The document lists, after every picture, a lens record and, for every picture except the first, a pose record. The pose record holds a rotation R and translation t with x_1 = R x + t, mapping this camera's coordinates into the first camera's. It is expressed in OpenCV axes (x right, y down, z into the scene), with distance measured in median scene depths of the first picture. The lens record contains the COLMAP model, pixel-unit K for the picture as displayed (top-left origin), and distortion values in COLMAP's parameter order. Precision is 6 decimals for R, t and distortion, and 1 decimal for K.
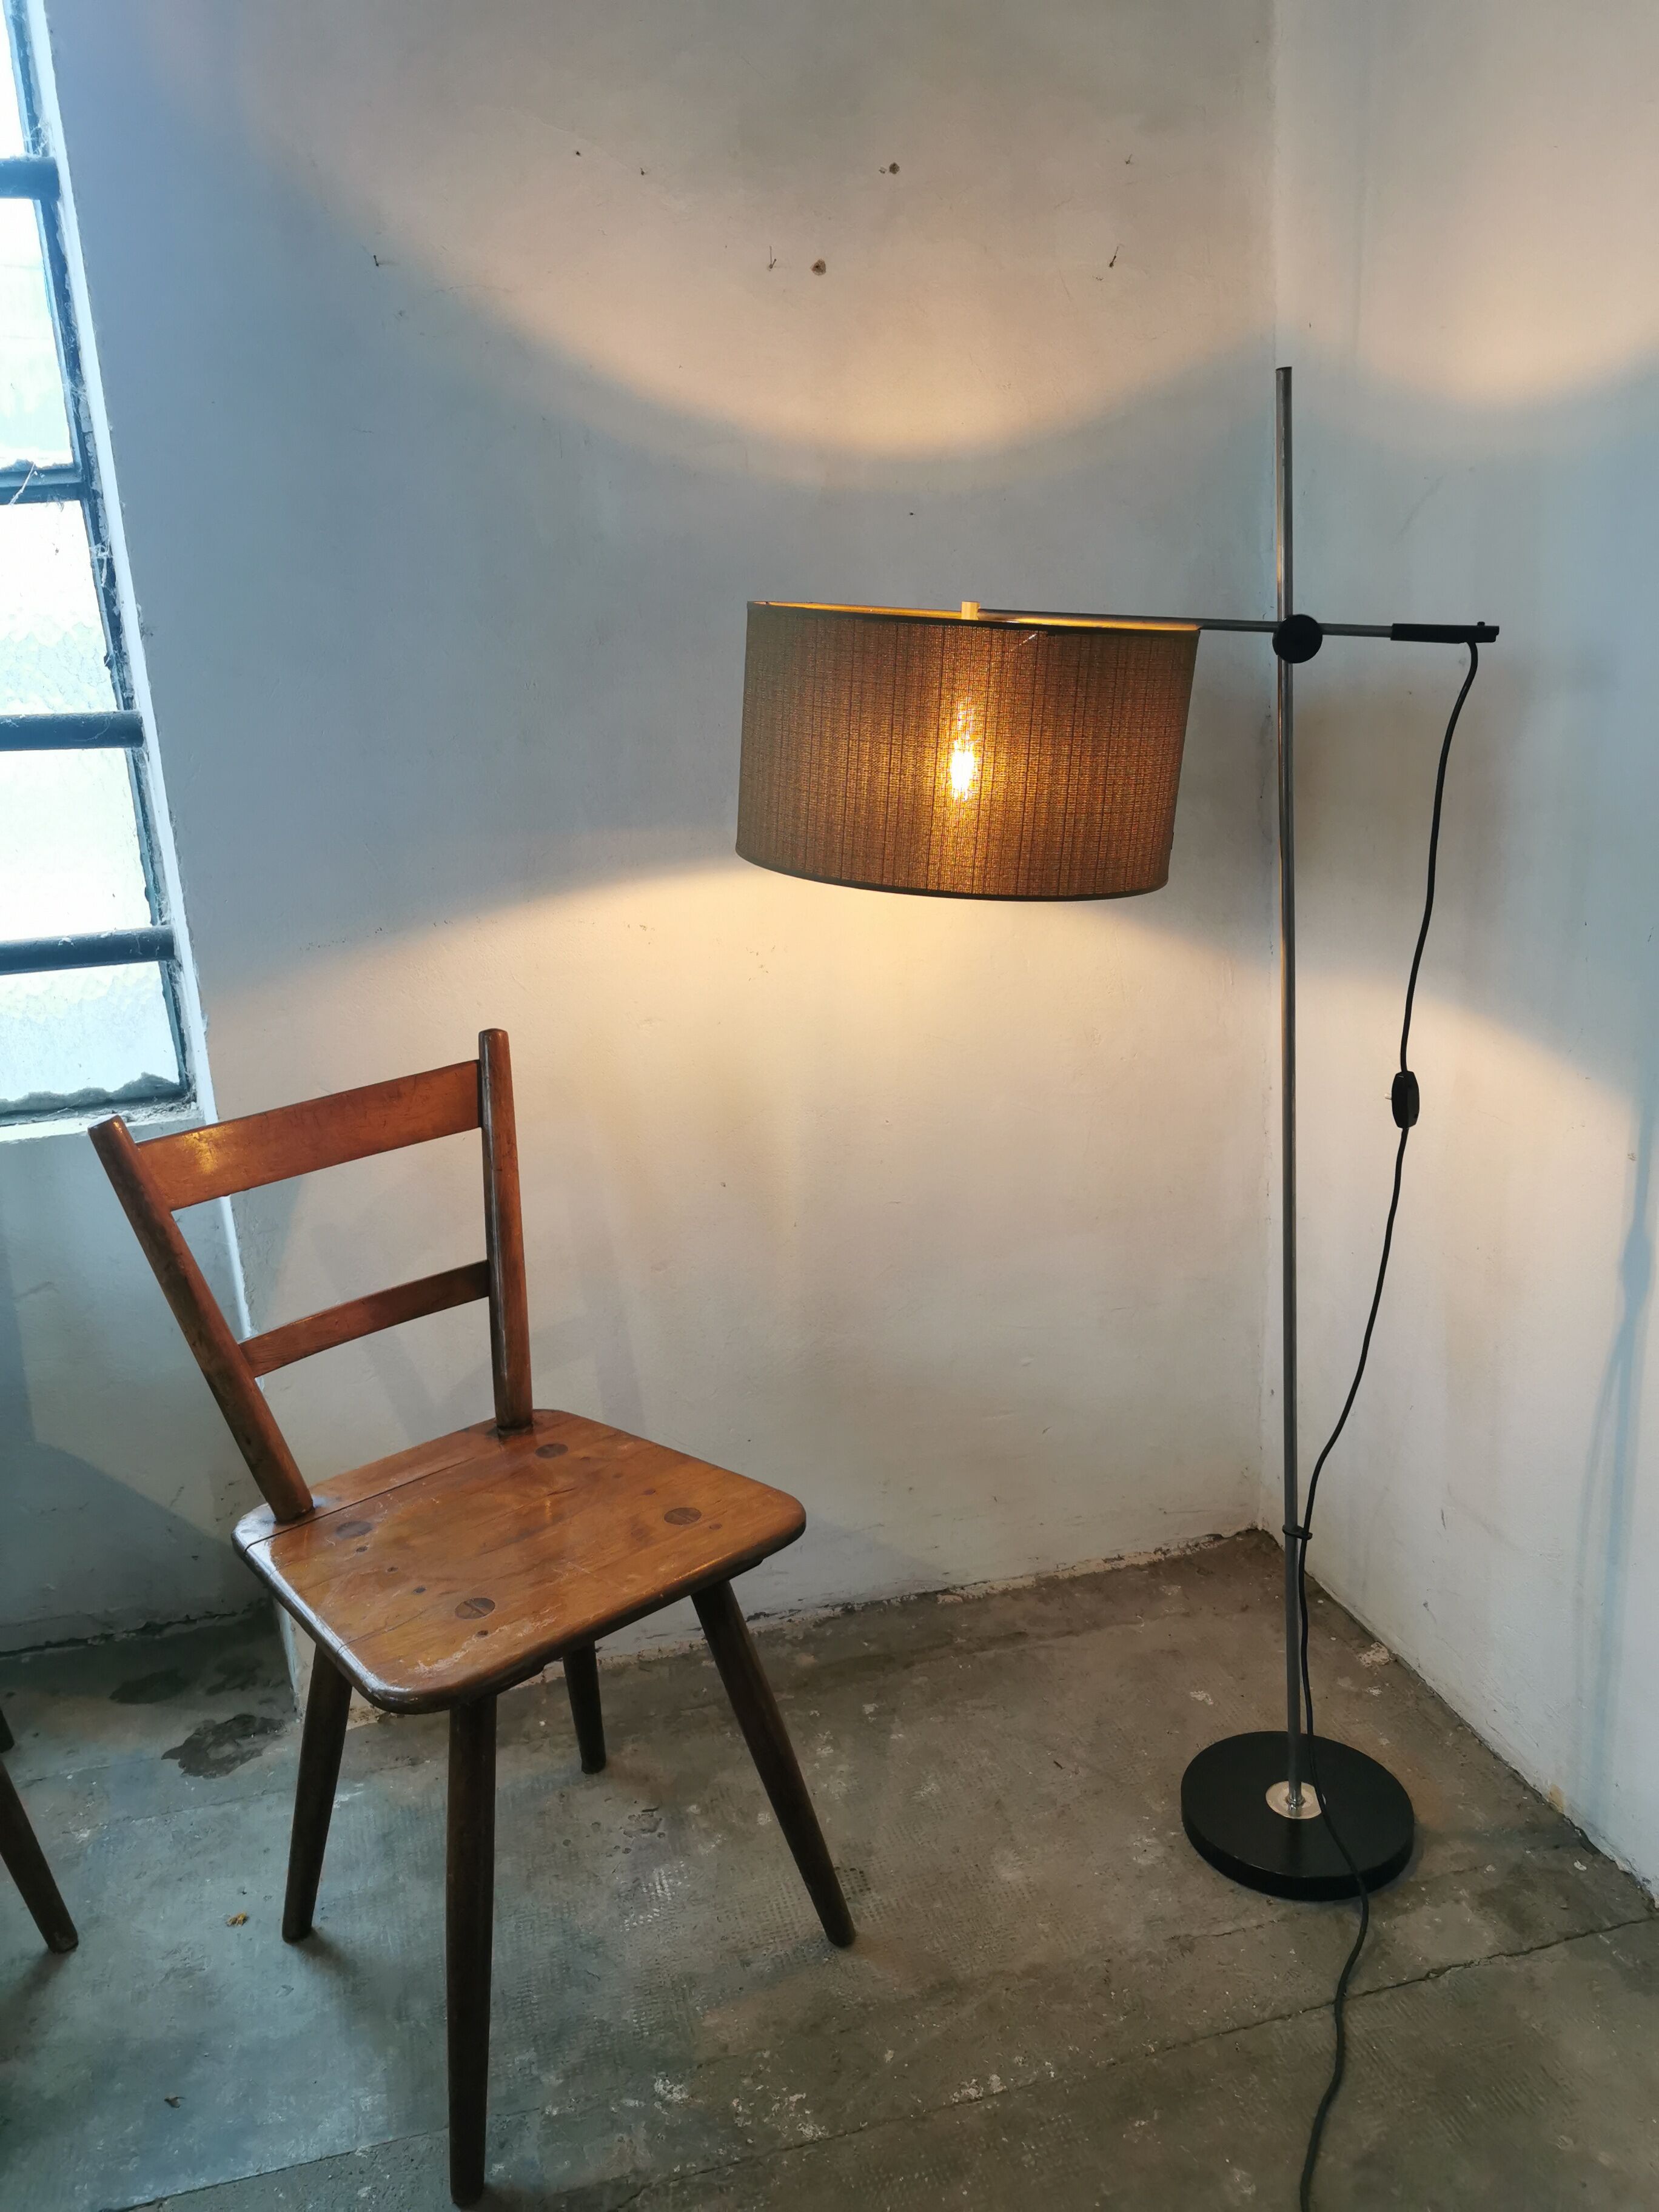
lens RADIAL K [[1722.2, 0, 817.0], [0, 1722.2, 1105.5], [0, 0, 1]] dist [0.073965, -0.107124]
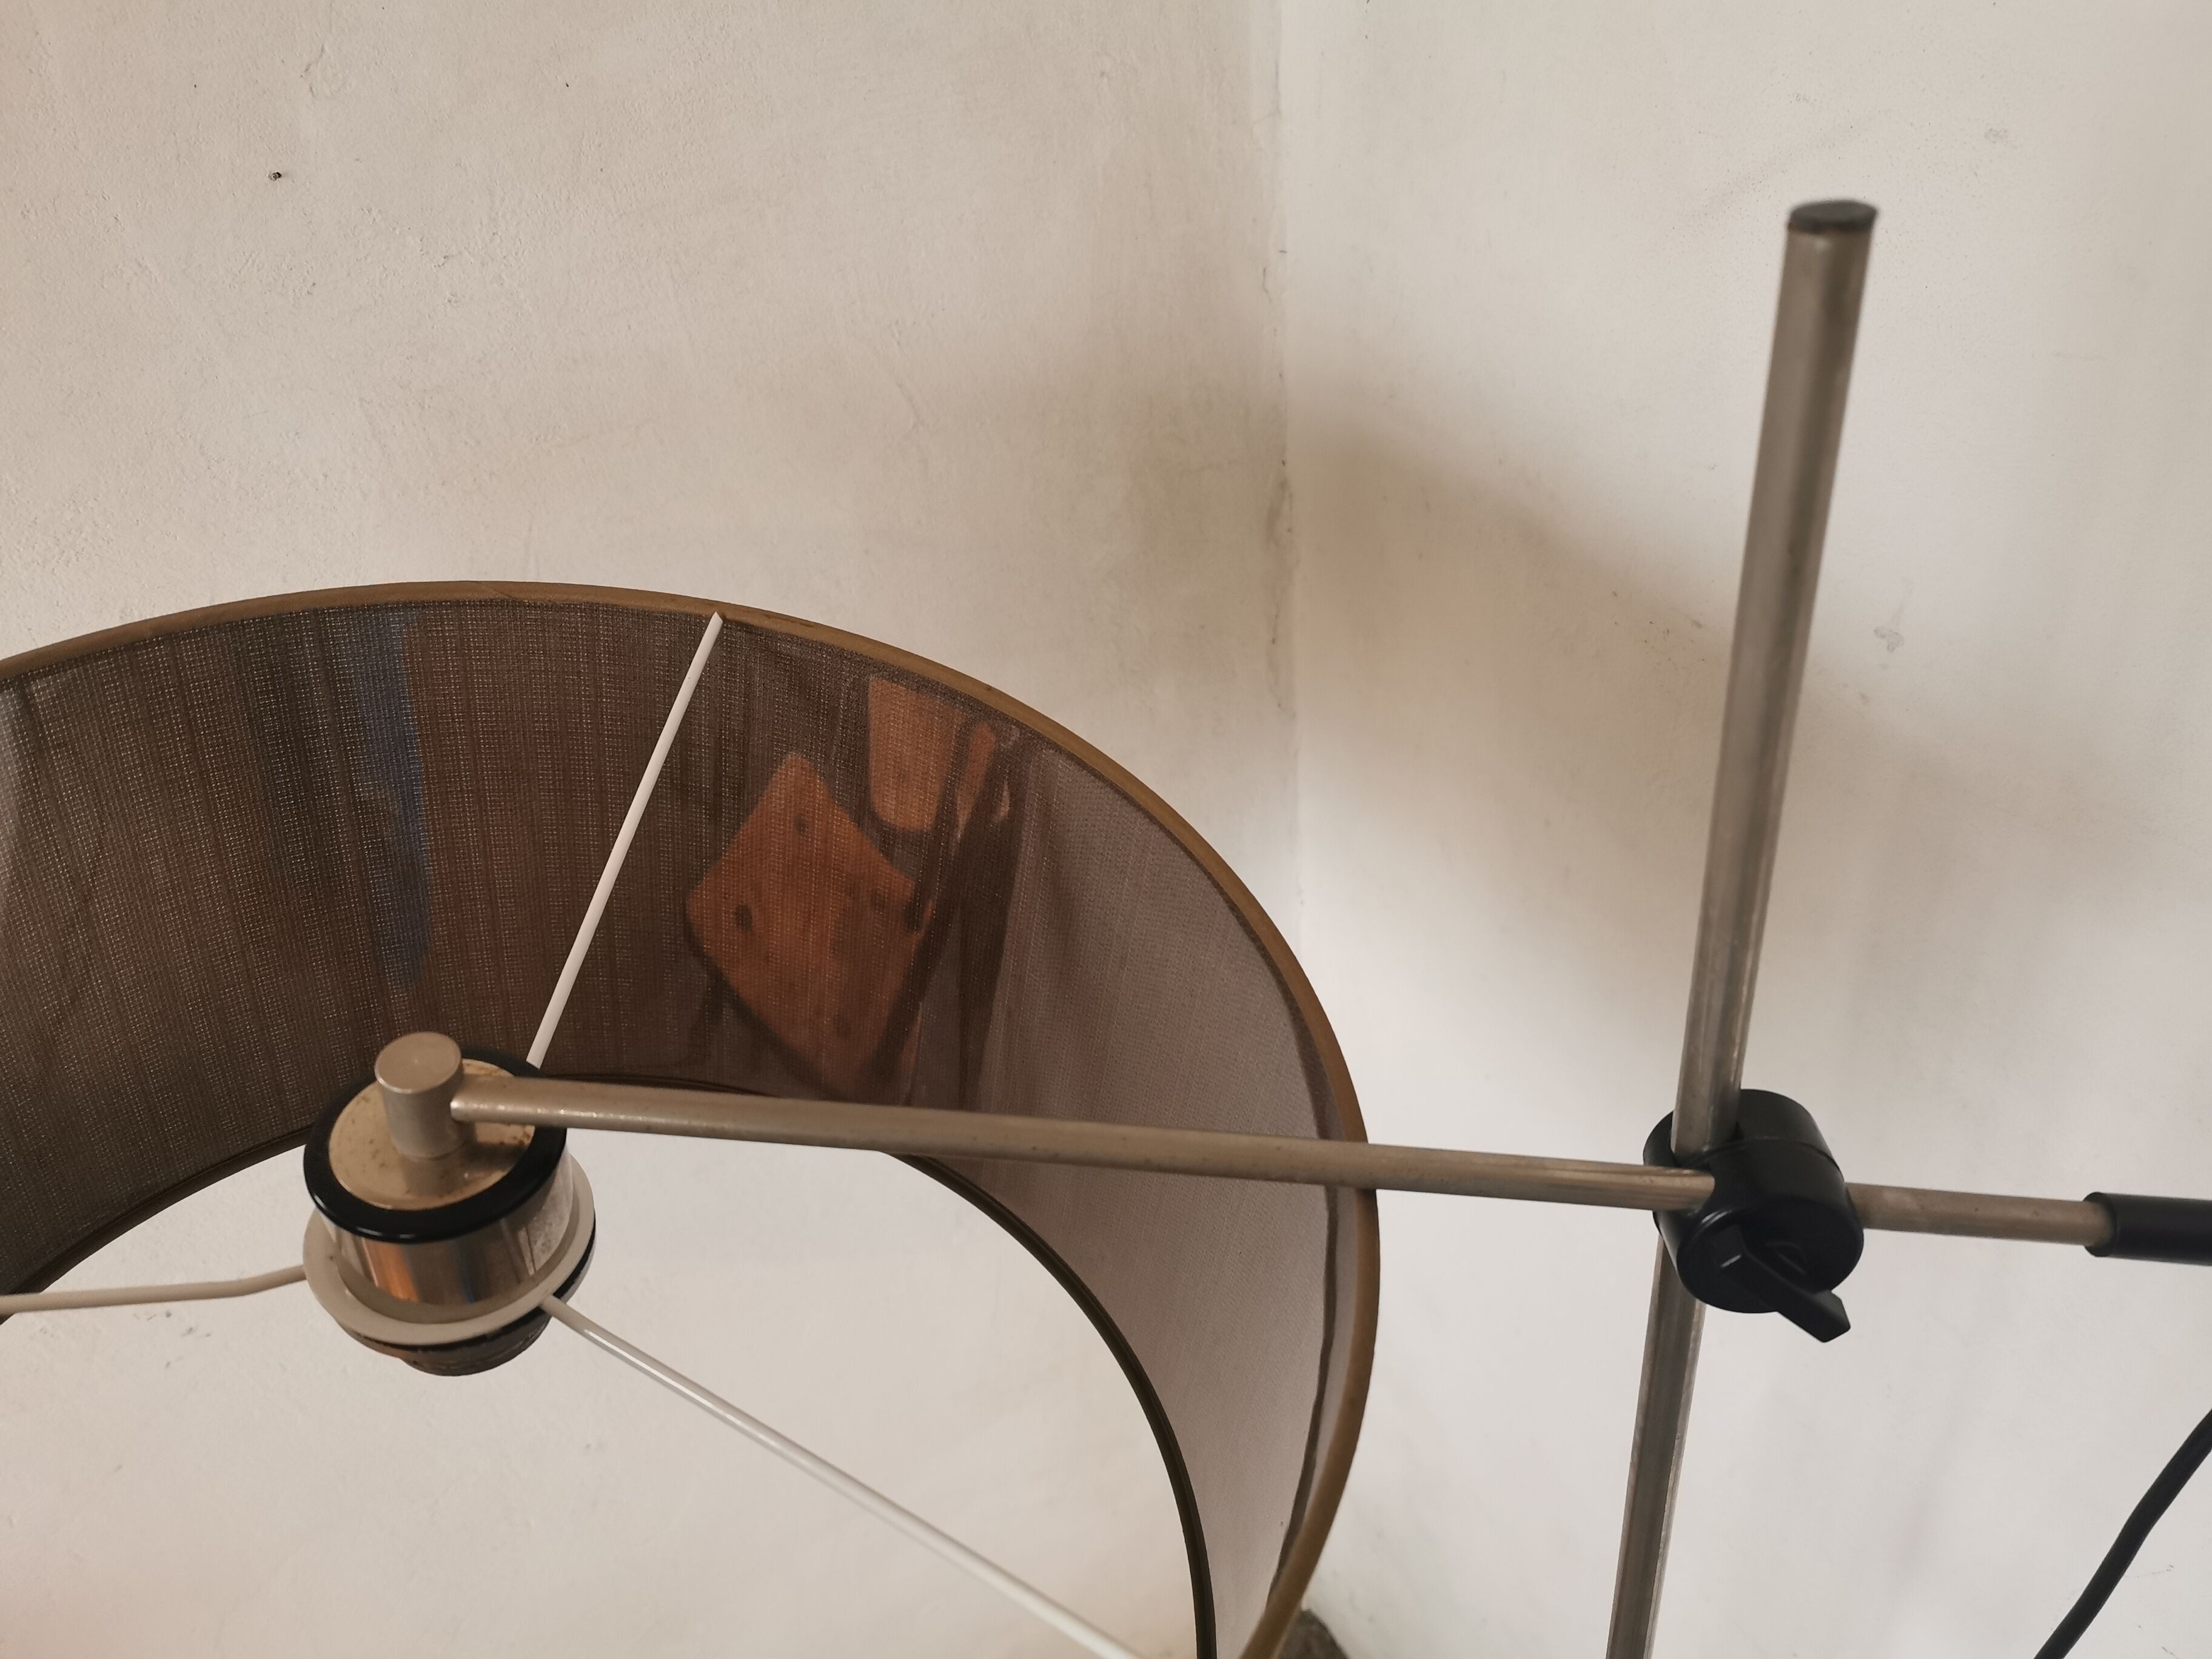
lens RADIAL K [[1722.2, 0, 1116.6], [0, 1722.2, 825.9], [0, 0, 1]] dist [0.073965, -0.107124]
pose [[0.954828, -0.180730, 0.235882, 0.115521], [0.091306, 0.933822, 0.345889, -0.359950], [-0.282785, -0.308727, 0.908141, 0.689913]]
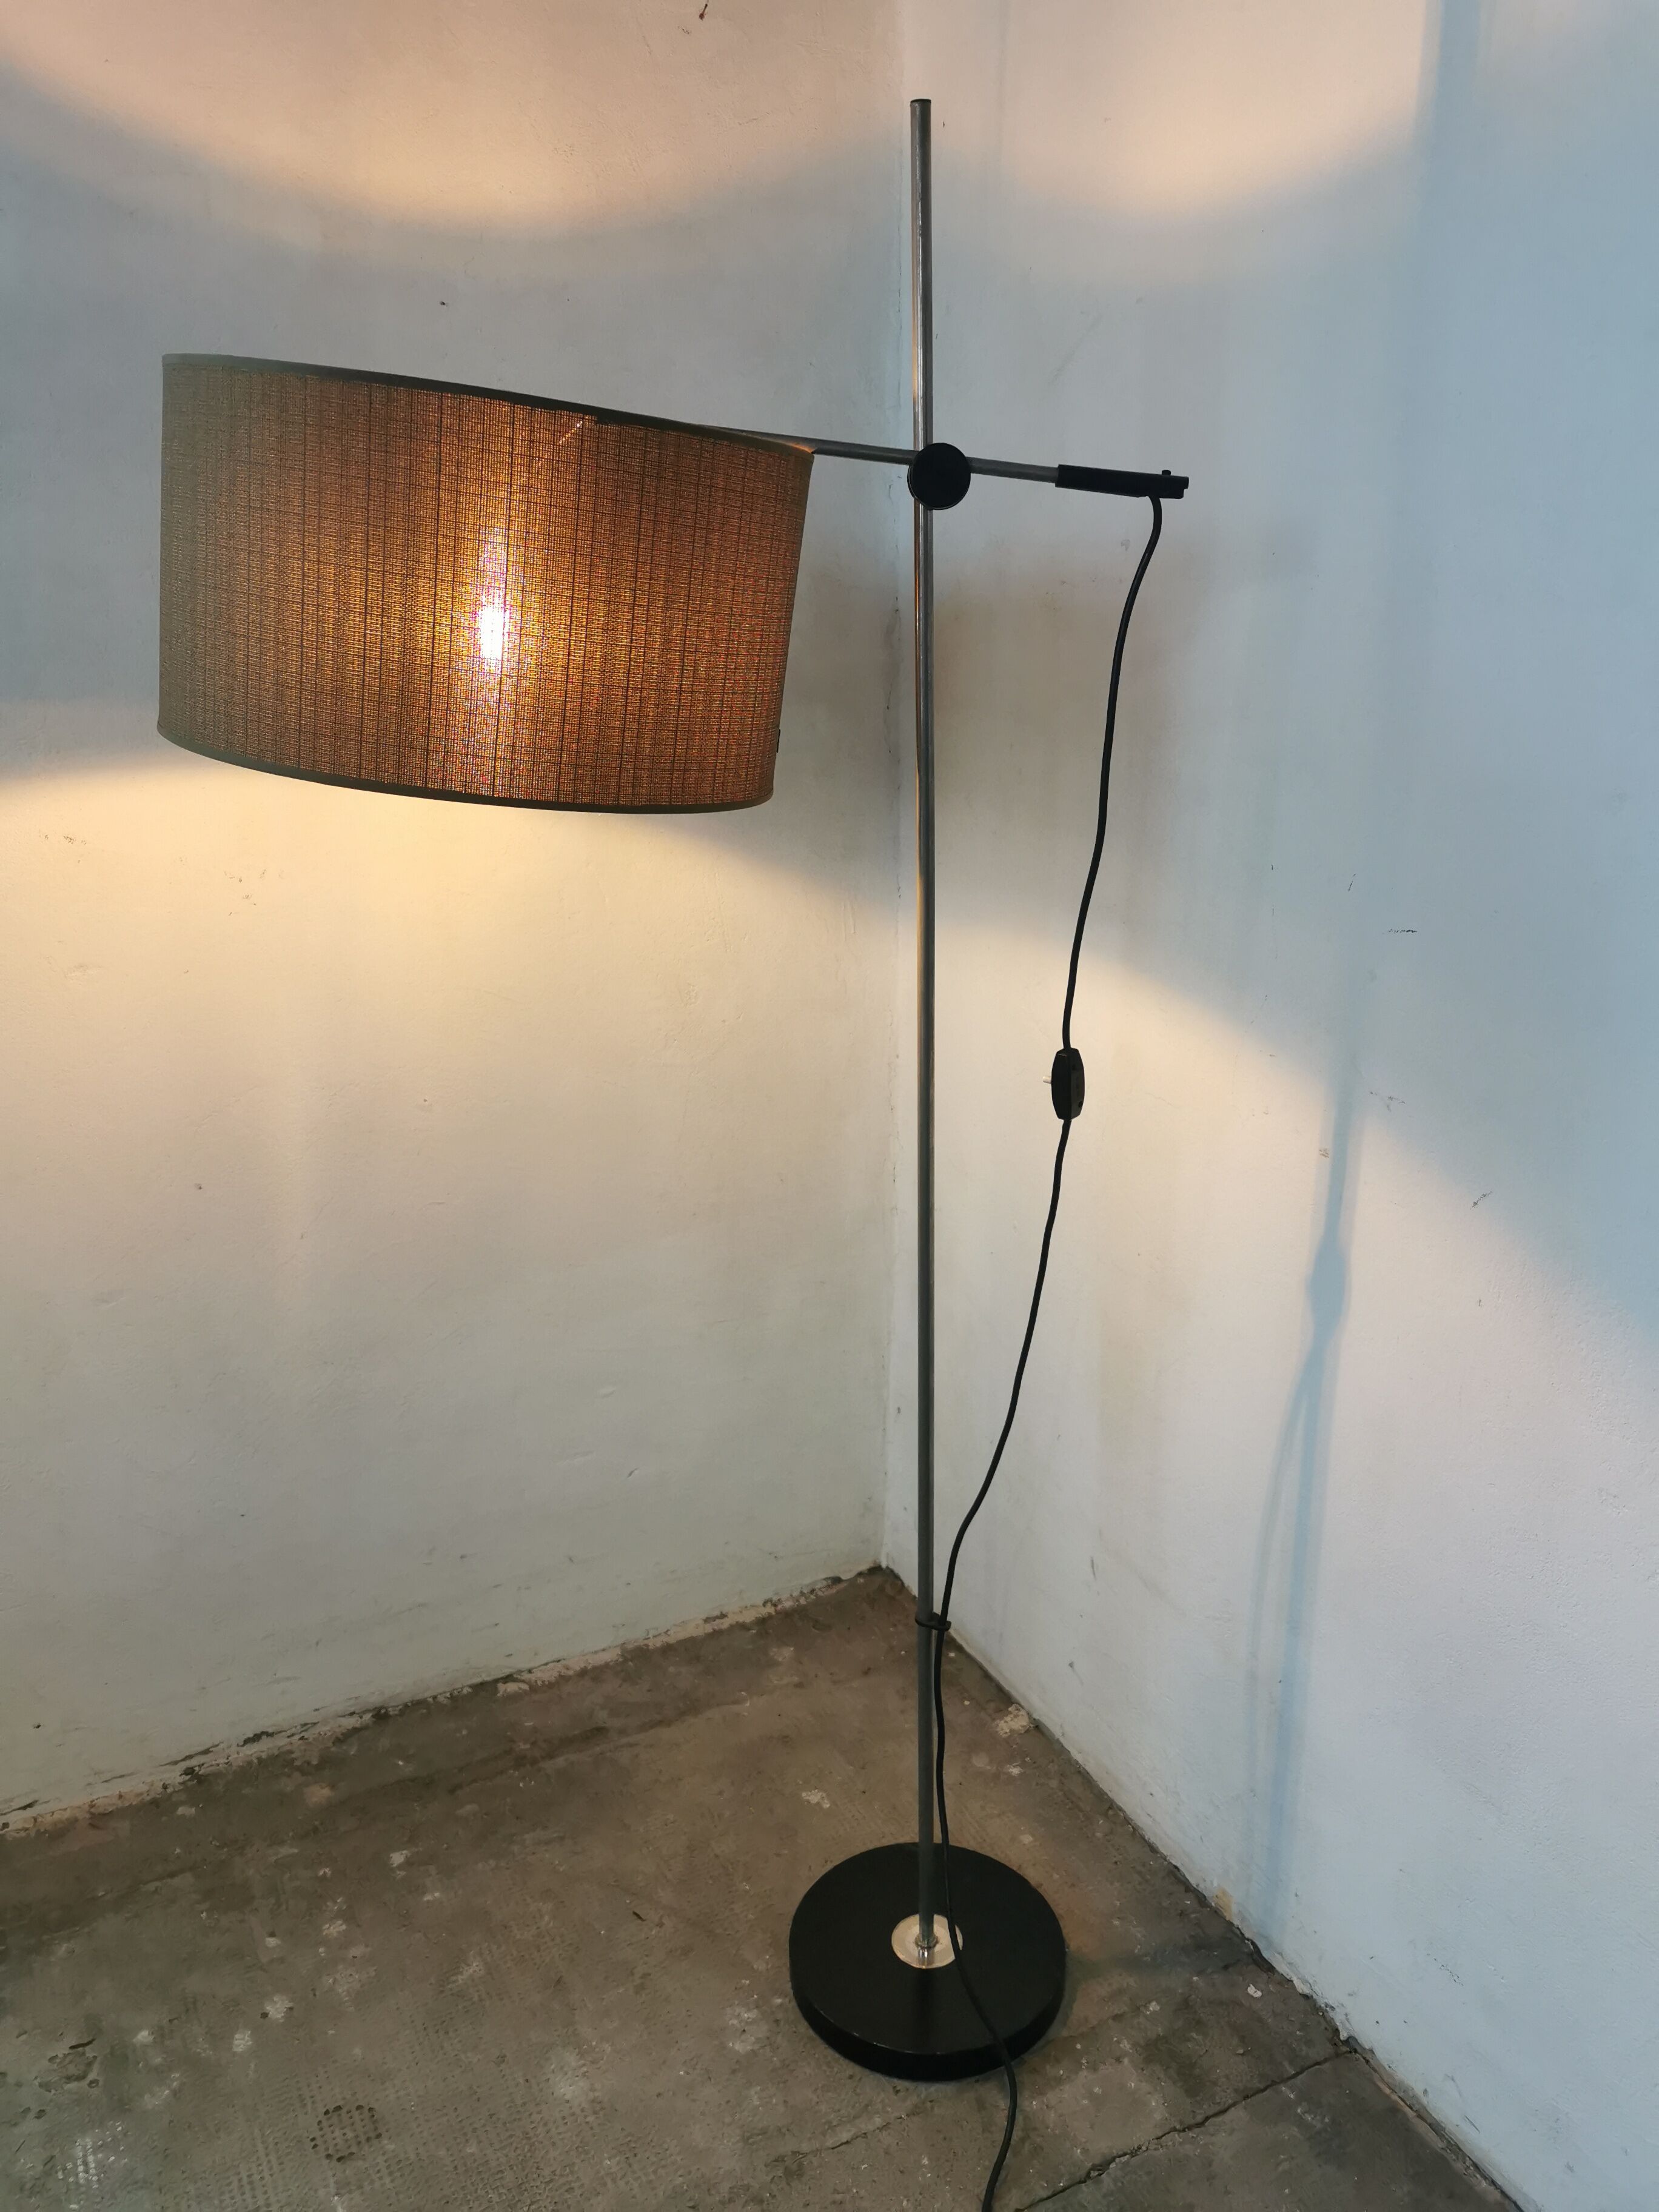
lens RADIAL K [[1732.6, 0, 850.7], [0, 1732.6, 1075.0], [0, 0, 1]] dist [0.082992, -0.124210]
pose [[0.972517, -0.003166, 0.232812, 0.053037], [-0.000699, 0.999863, 0.016516, -0.018427], [-0.232832, -0.016225, 0.972382, 0.228180]]
